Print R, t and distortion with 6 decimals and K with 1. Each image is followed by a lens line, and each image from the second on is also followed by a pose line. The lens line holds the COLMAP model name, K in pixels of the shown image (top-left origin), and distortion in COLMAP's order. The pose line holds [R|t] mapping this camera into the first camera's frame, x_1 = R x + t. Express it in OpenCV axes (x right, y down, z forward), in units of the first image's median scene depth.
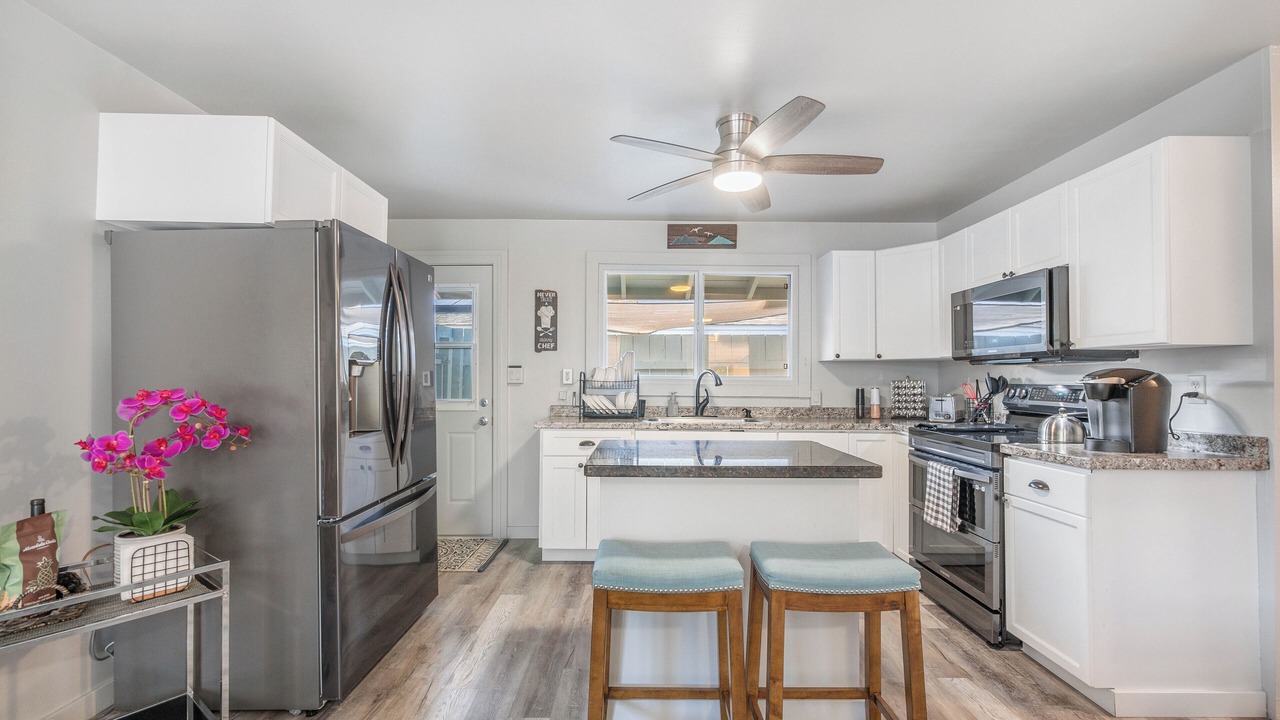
lens RADIAL K [[543.3, 0, 639.6], [0, 543.3, 369.0], [0, 0, 1]] dist [-0.006587, -0.000300]
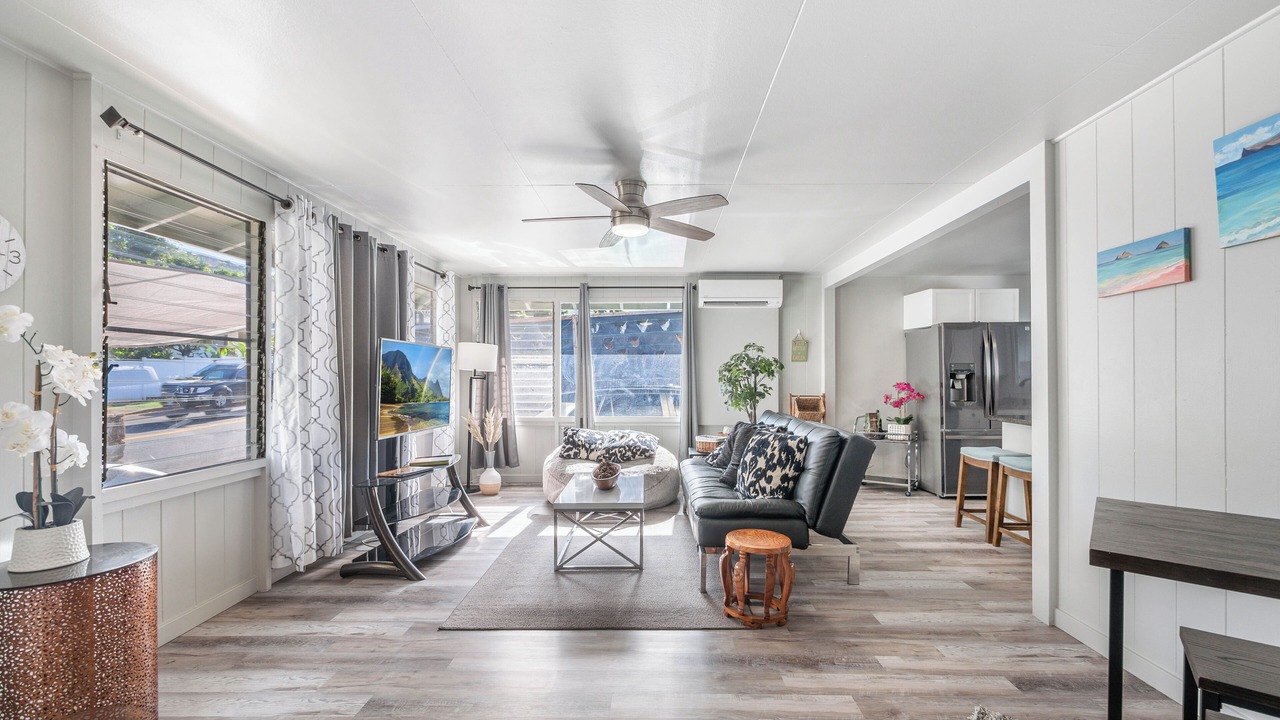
lens RADIAL K [[551.9, 0, 658.8], [0, 551.9, 365.0], [0, 0, 1]] dist [0.000609, 0.000297]
pose [[0.002716, -0.021265, -0.999770, 1.348646], [0.014198, 0.999674, -0.021225, -0.010720], [0.999896, -0.014137, 0.003017, -0.279643]]
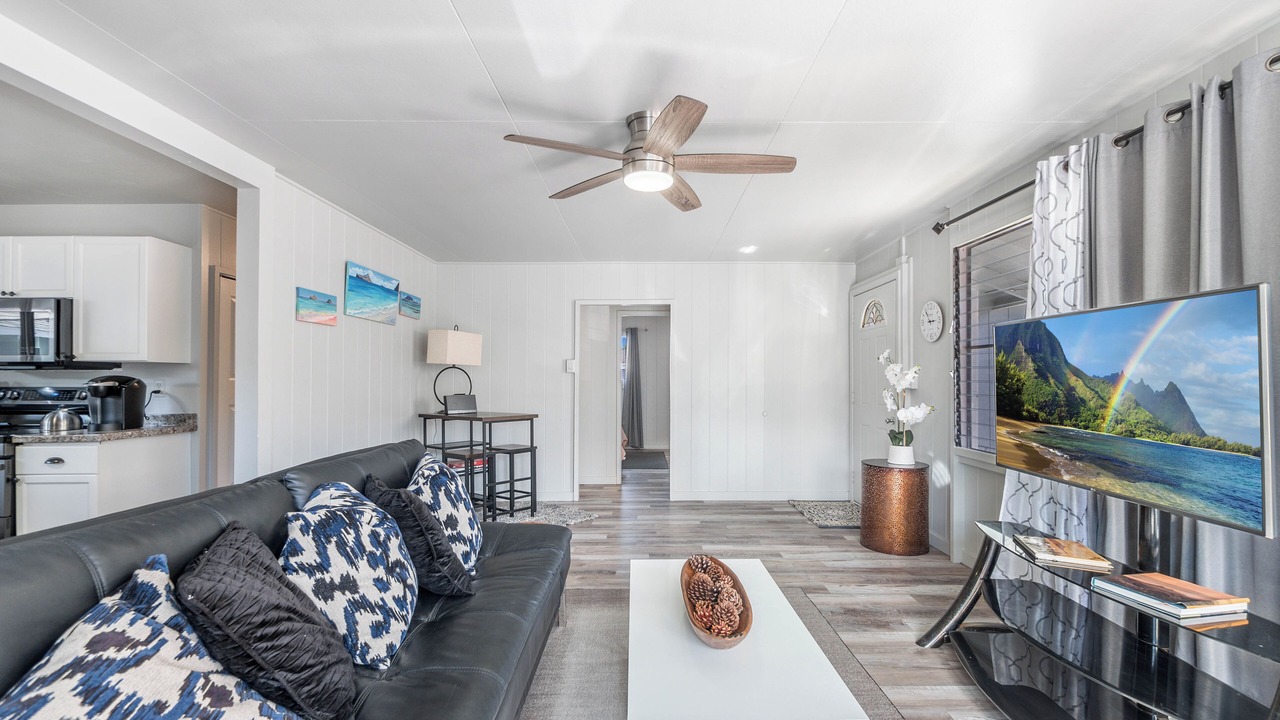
lens RADIAL K [[541.9, 0, 638.7], [0, 541.9, 375.1], [0, 0, 1]] dist [0.000978, -0.000353]
pose [[-0.000208, 0.002933, 0.999996, -0.419893], [-0.016675, 0.999857, -0.002936, -0.015071], [-0.999861, -0.016675, -0.000159, -0.312104]]
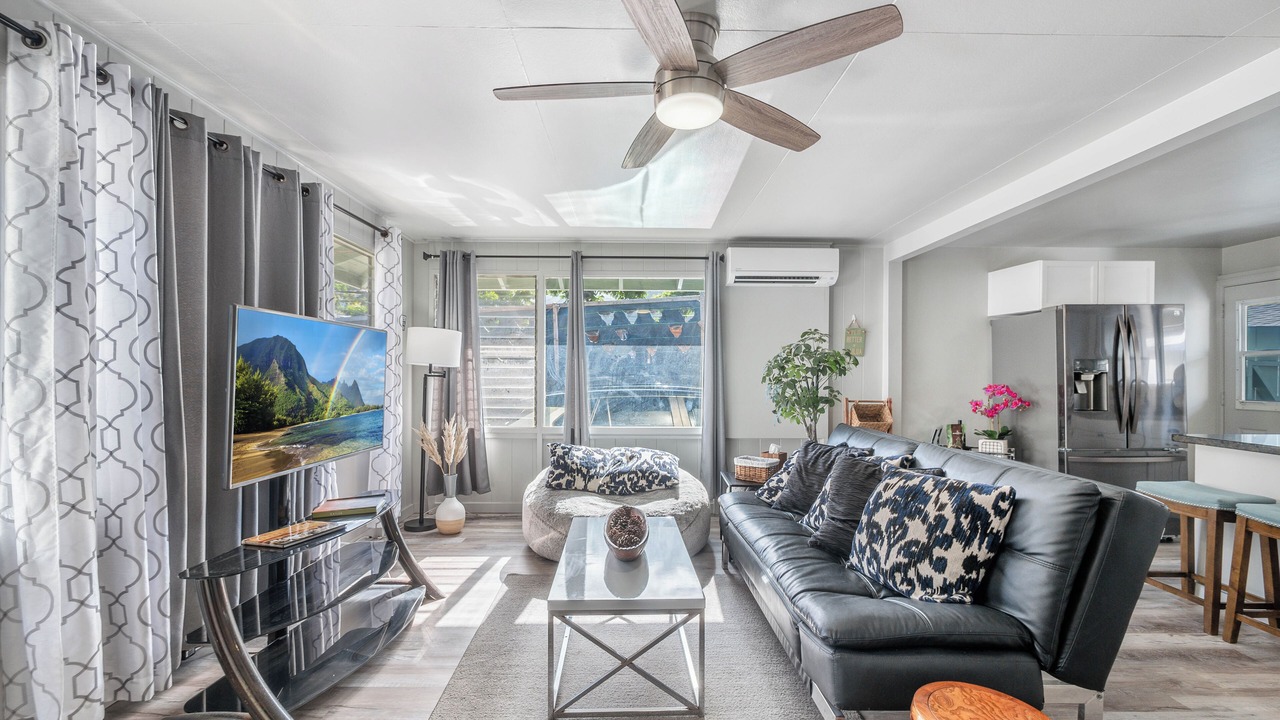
lens RADIAL K [[543.3, 0, 635.6], [0, 543.3, 368.8], [0, 0, 1]] dist [-0.006587, -0.000300]
pose [[0.011195, -0.008792, -0.999899, 0.875955], [0.009178, 0.999920, -0.008690, -0.015612], [0.999895, -0.009080, 0.011275, -0.389978]]
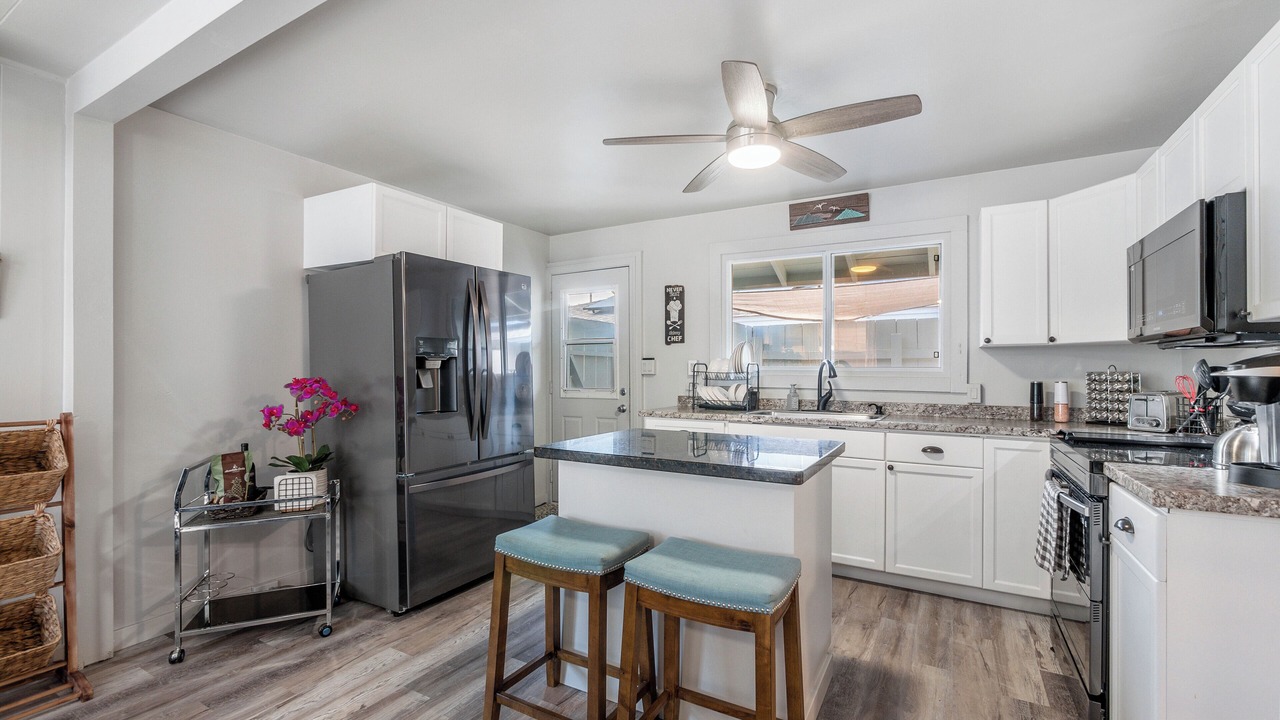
lens RADIAL K [[543.3, 0, 641.7], [0, 543.3, 369.2], [0, 0, 1]] dist [-0.006587, -0.000300]
pose [[0.868751, -0.002642, -0.495242, 0.363000], [0.010889, 0.999846, 0.013766, 0.001349], [0.495129, -0.017352, 0.868646, 0.073177]]
